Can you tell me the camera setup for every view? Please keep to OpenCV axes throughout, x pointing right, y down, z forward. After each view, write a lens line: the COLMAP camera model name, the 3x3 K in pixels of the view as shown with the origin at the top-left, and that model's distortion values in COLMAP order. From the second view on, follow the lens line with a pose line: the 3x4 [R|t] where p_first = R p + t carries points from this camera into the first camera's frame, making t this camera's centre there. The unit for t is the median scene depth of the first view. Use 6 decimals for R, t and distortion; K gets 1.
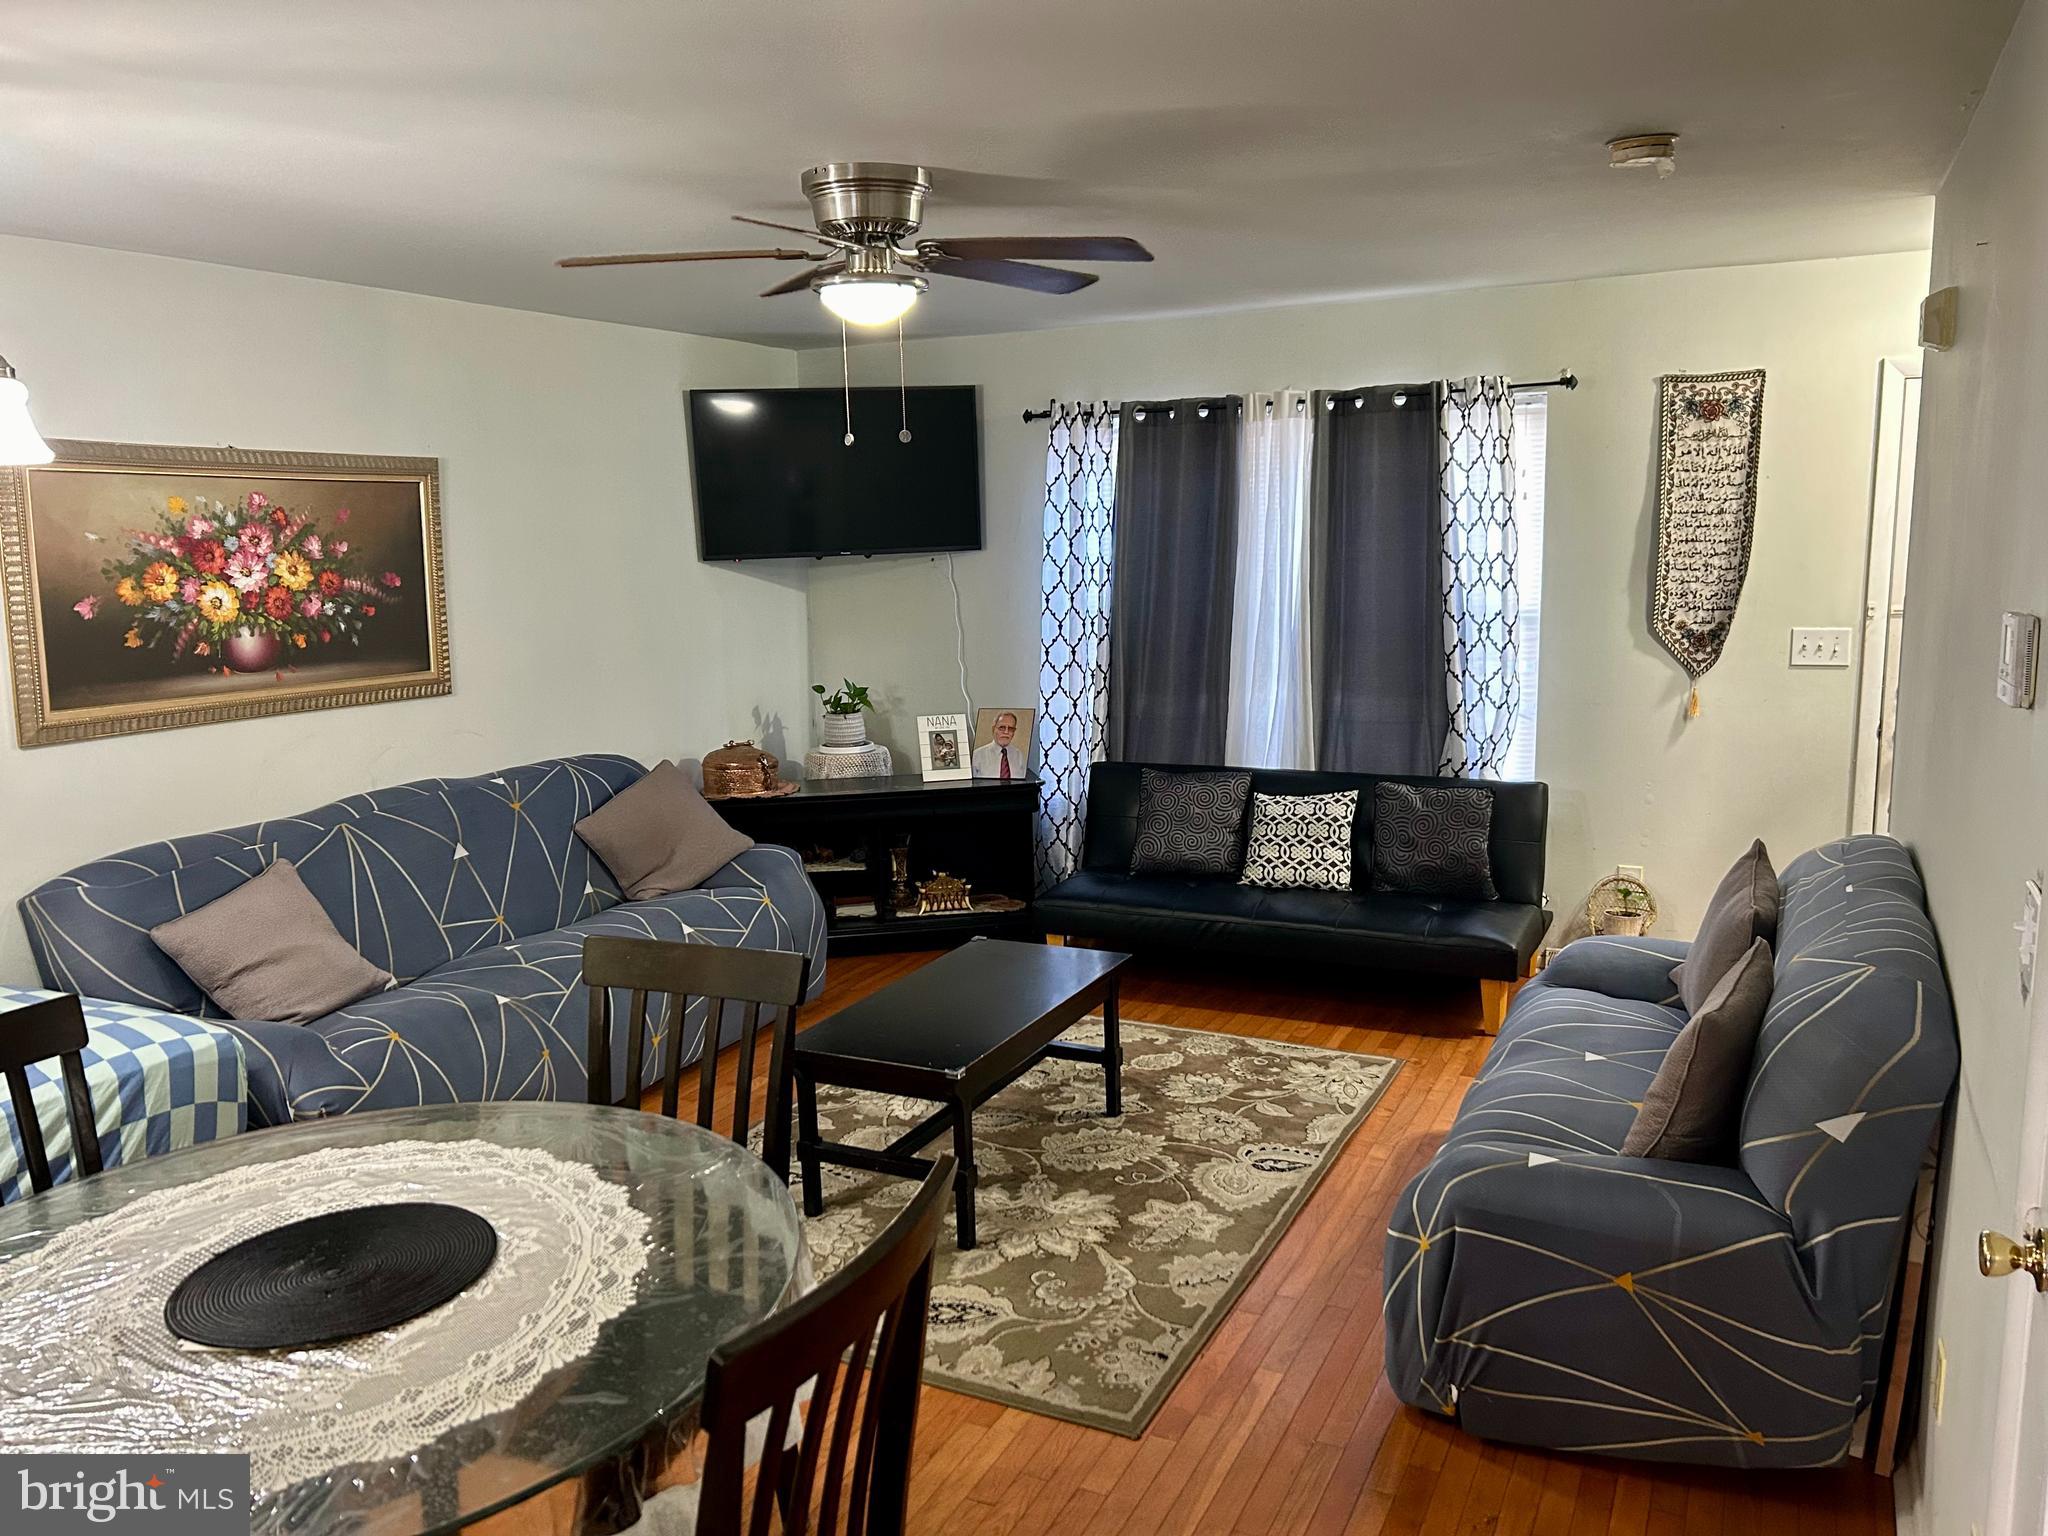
lens RADIAL K [[1516.9, 0, 1024.0], [0, 1516.9, 768.0], [0, 0, 1]] dist [0.064588, -0.068861]
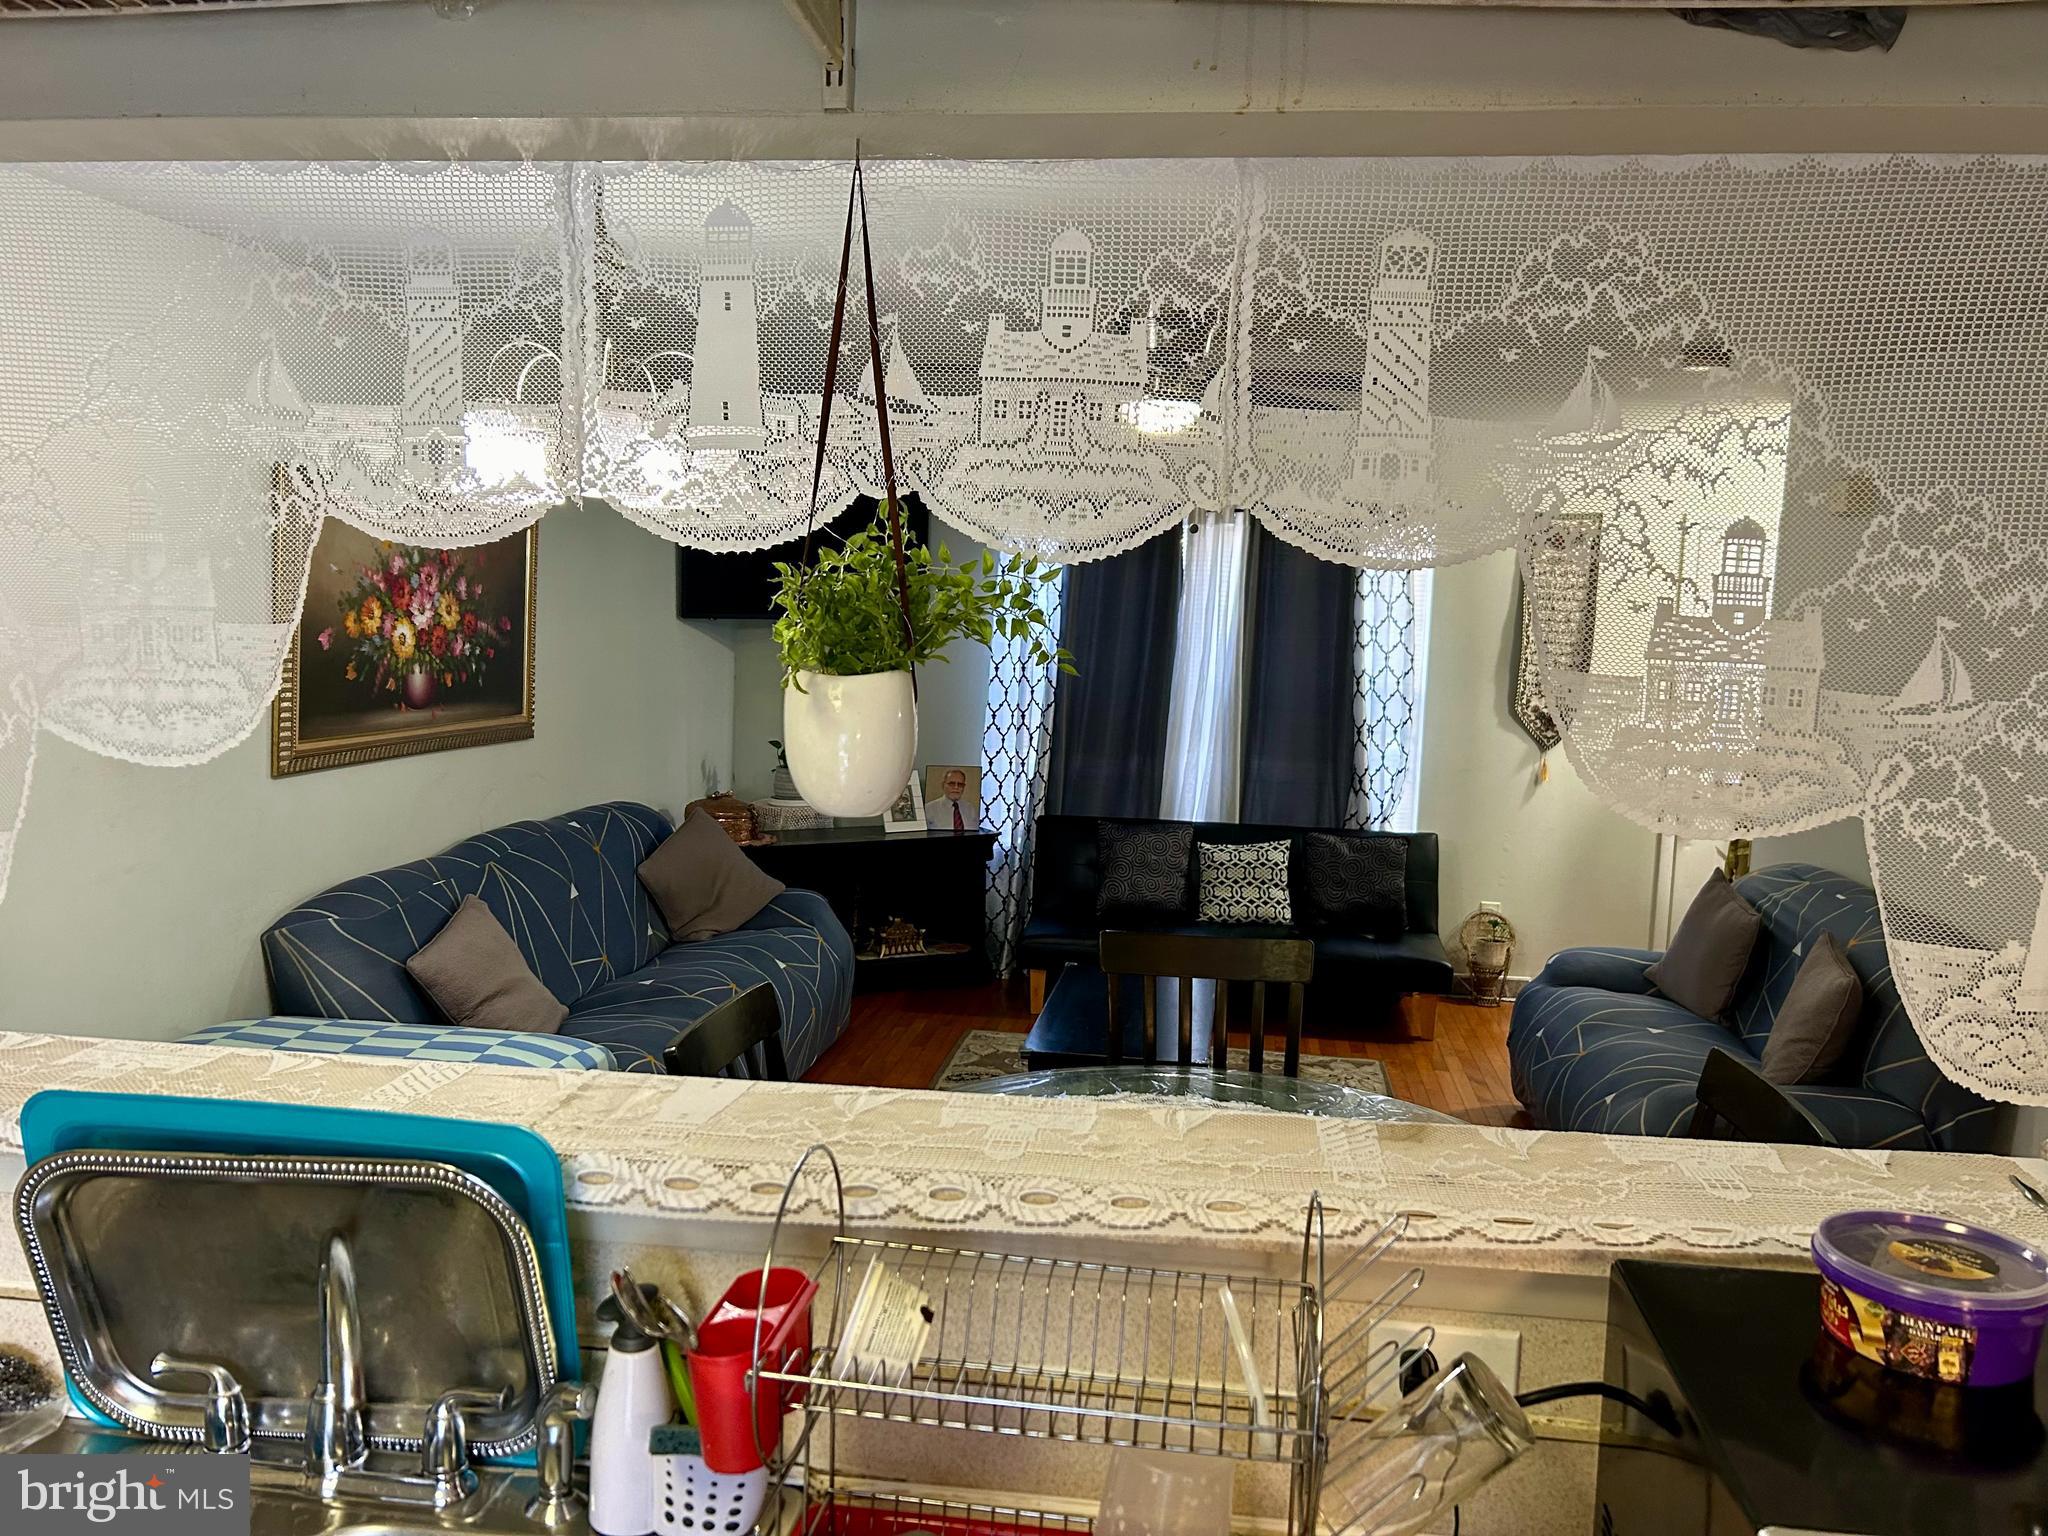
lens RADIAL K [[1516.9, 0, 1024.0], [0, 1516.9, 768.0], [0, 0, 1]] dist [0.064588, -0.068861]
pose [[0.949431, 0.019378, 0.313378, -0.372134], [-0.003411, 0.998671, -0.051417, 0.021981], [-0.313958, 0.047748, 0.948236, -0.058154]]
